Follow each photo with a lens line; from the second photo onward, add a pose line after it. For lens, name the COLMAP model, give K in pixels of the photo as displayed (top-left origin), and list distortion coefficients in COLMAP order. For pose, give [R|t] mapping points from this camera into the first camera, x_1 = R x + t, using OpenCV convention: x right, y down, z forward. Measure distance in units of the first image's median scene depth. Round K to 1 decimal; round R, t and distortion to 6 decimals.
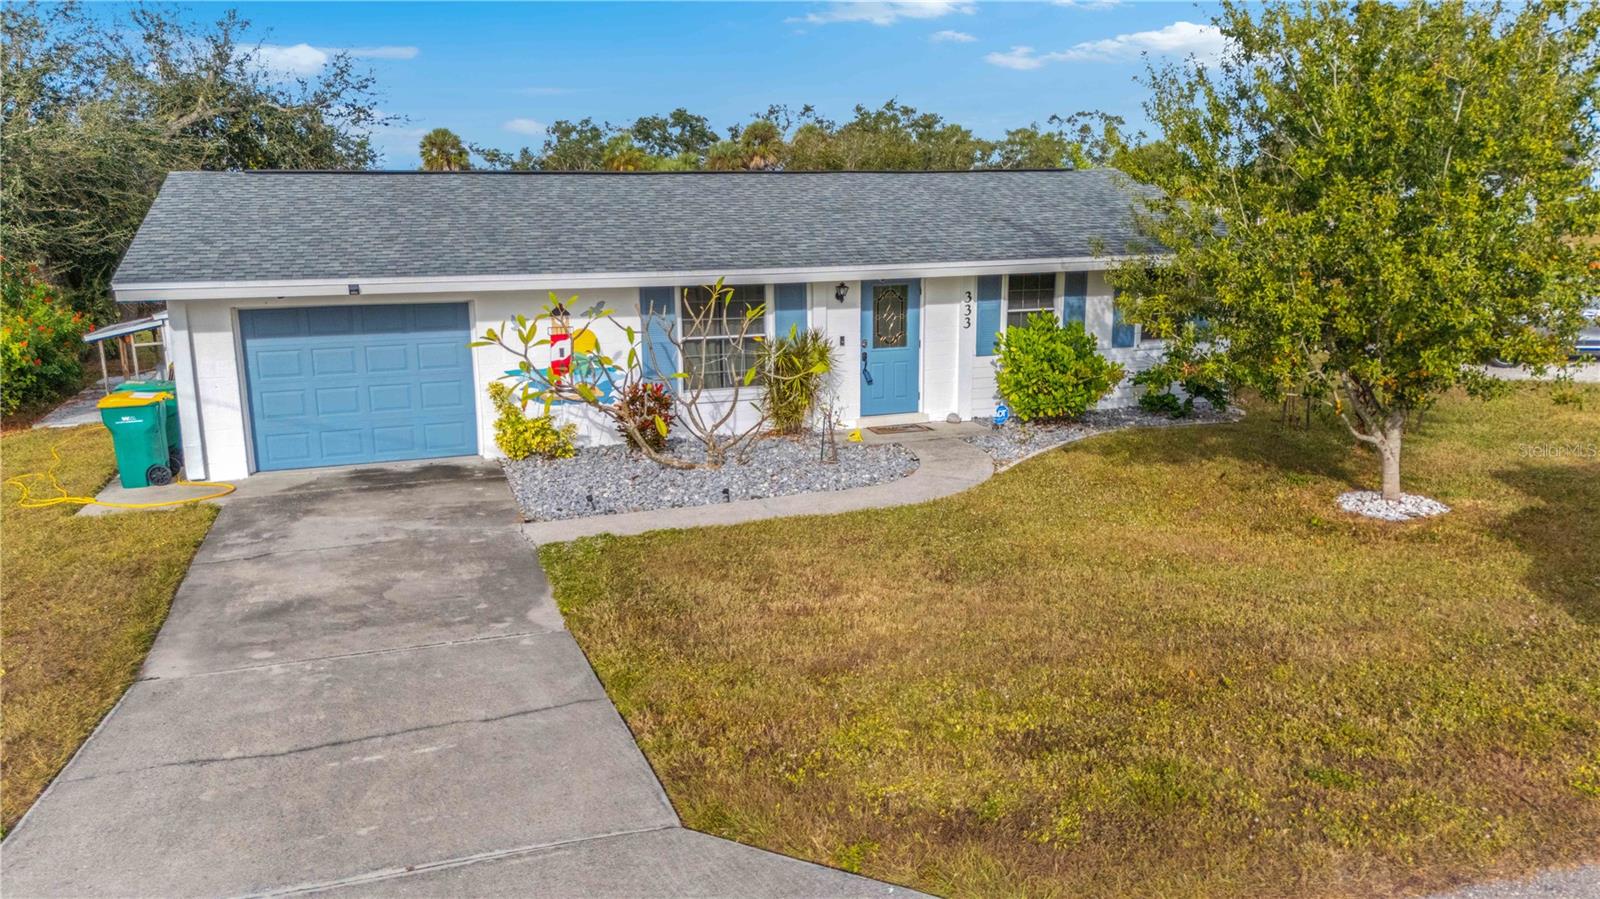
lens RADIAL K [[1198.9, 0, 800.0], [0, 1198.9, 449.5], [0, 0, 1]] dist [0.070857, -0.047288]
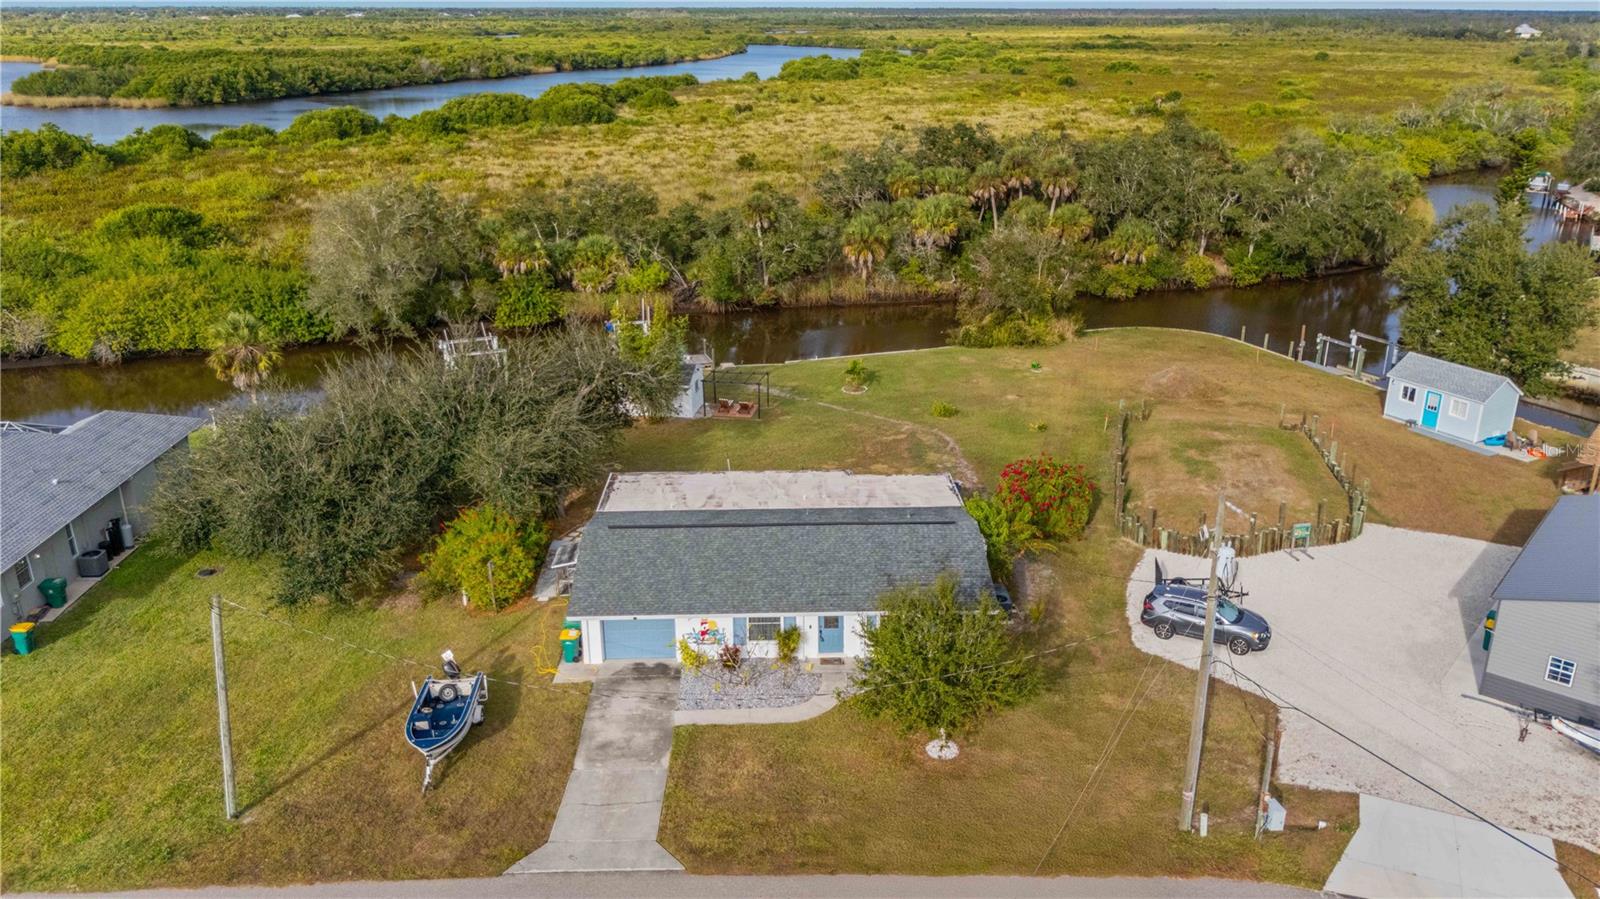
lens RADIAL K [[1198.9, 0, 800.0], [0, 1198.9, 449.5], [0, 0, 1]] dist [0.070857, -0.047288]
pose [[0.956431, 0.103029, -0.273174, 0.742957], [-0.062009, 0.986003, 0.154770, -0.945940], [0.285296, -0.131088, 0.949433, -1.556518]]
